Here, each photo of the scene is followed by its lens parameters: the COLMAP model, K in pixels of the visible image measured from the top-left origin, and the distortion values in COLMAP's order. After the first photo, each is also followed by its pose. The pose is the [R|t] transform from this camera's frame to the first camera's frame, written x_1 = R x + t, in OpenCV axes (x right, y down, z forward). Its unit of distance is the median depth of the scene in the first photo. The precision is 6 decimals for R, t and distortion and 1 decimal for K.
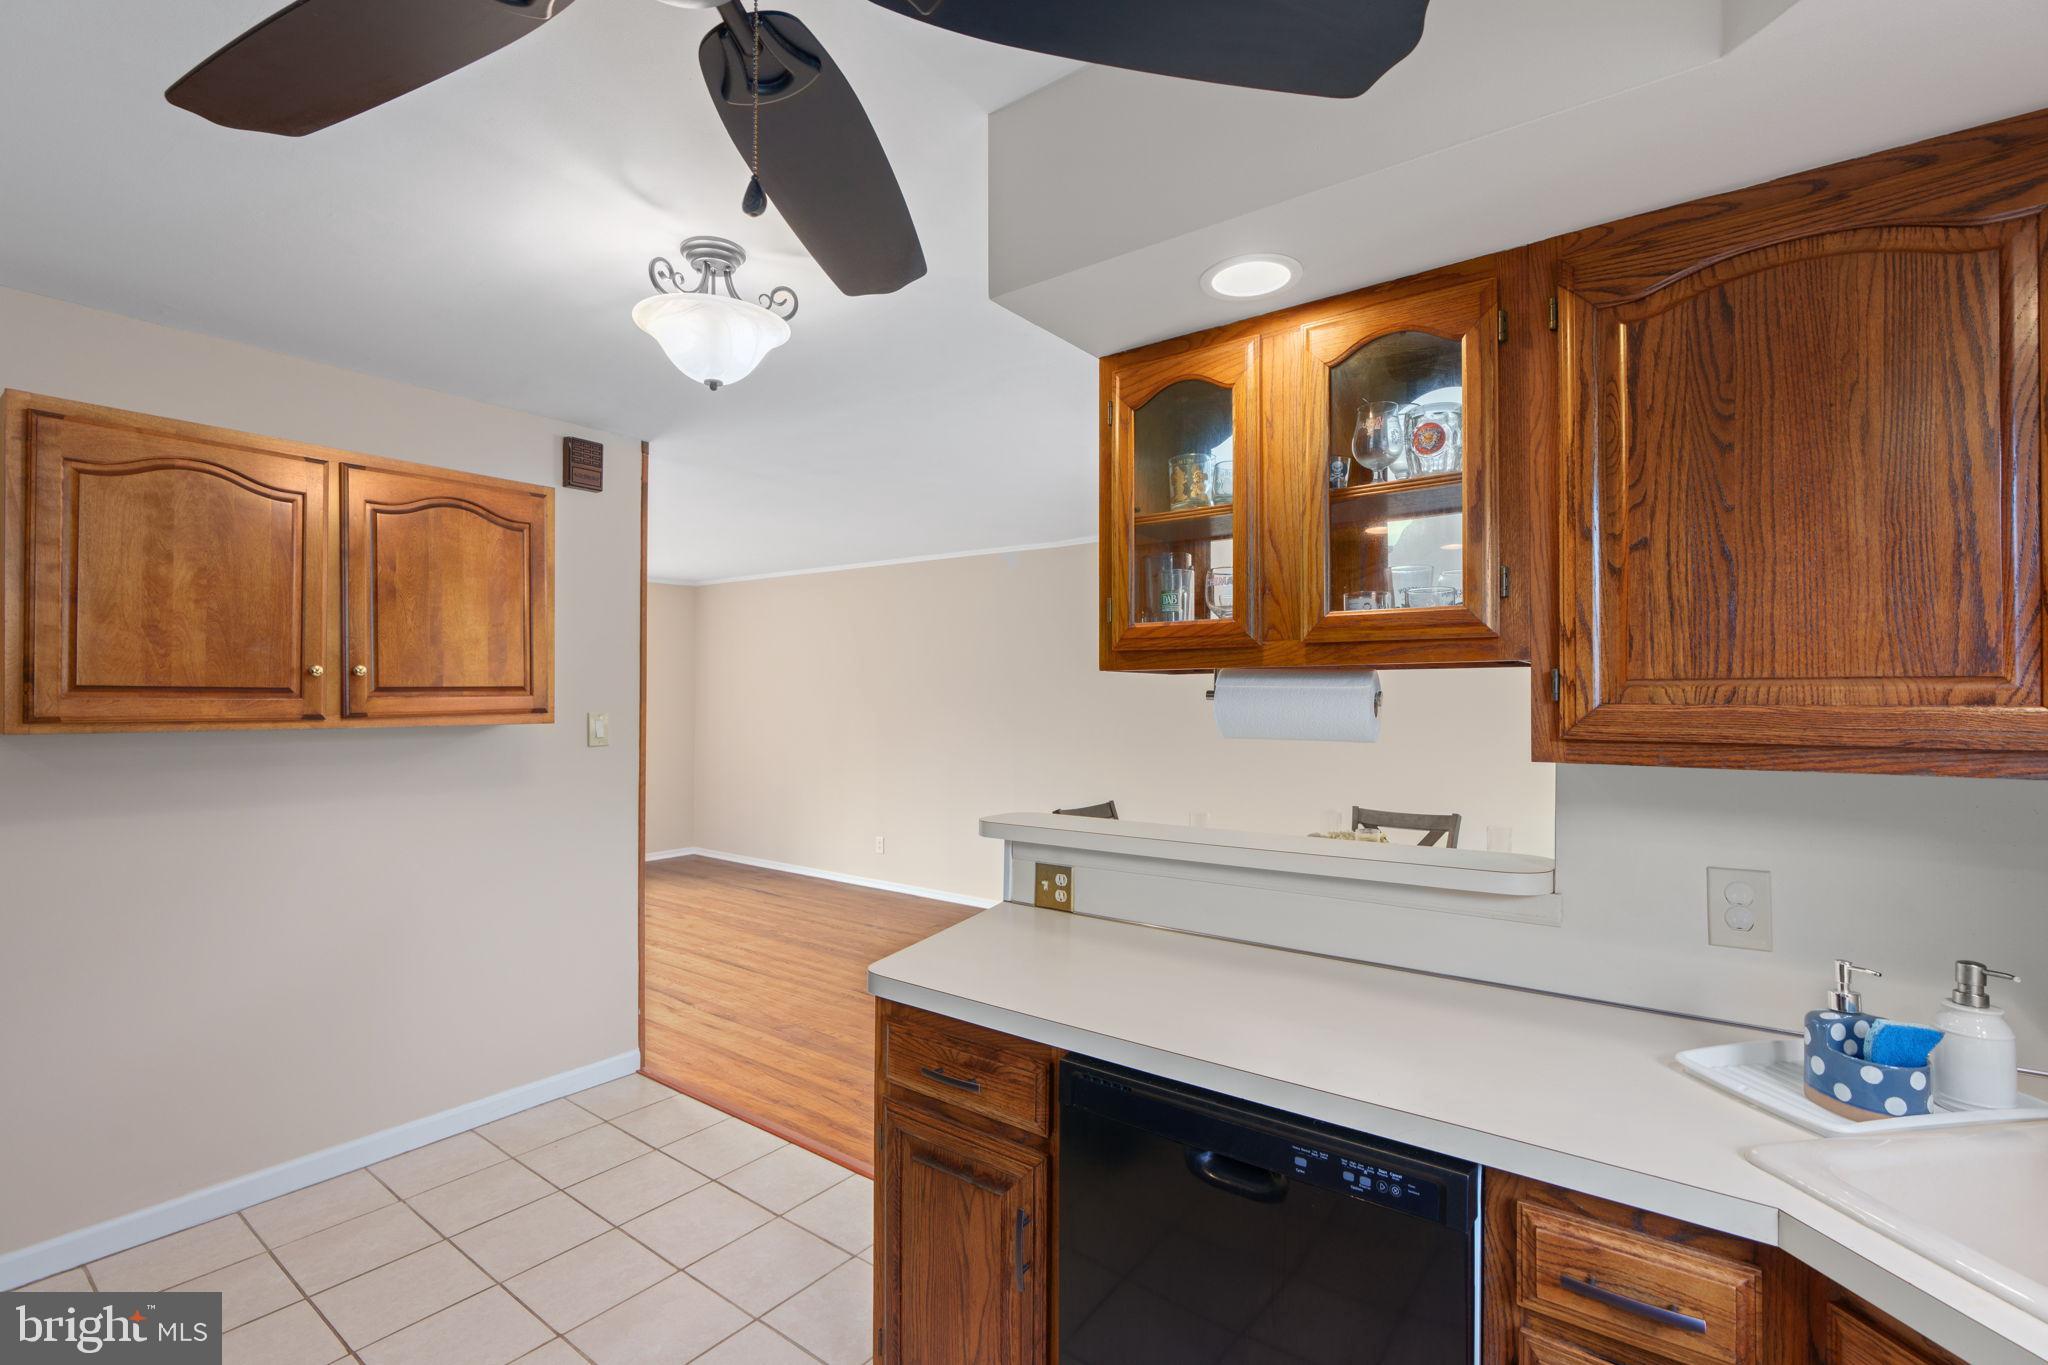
lens RADIAL K [[939.5, 0, 1016.6], [0, 939.5, 685.0], [0, 0, 1]] dist [-0.002883, 0.002822]
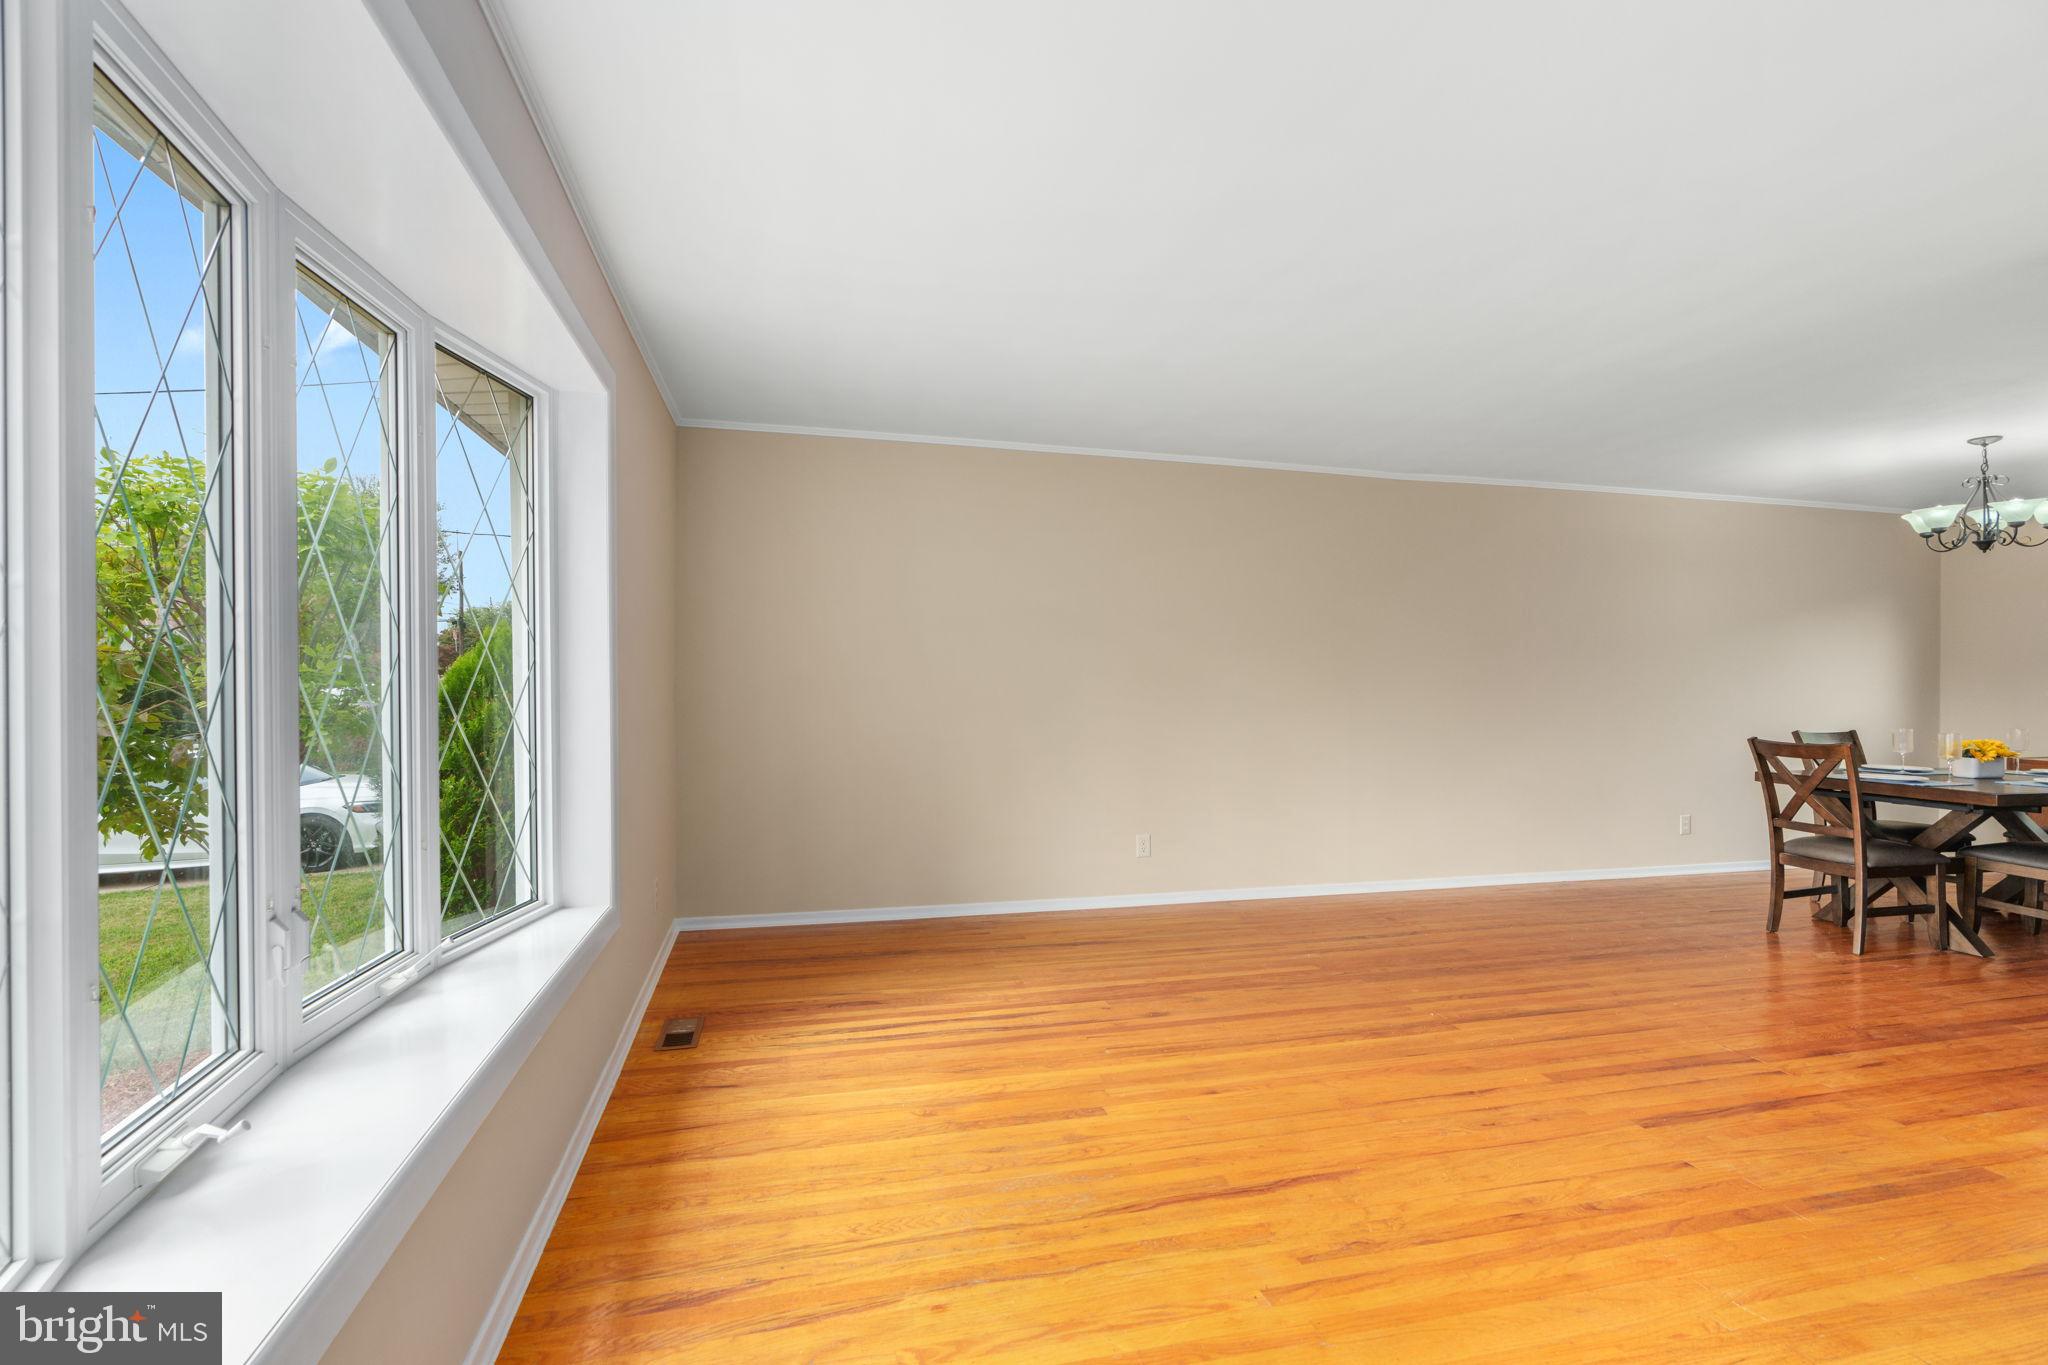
lens RADIAL K [[939.5, 0, 1041.6], [0, 939.5, 682.6], [0, 0, 1]] dist [-0.002883, 0.002822]
pose [[0.632320, -0.008357, 0.774662, -1.034997], [-0.002874, 0.999910, 0.013133, 0.049769], [-0.774702, -0.010531, 0.632239, 0.837167]]
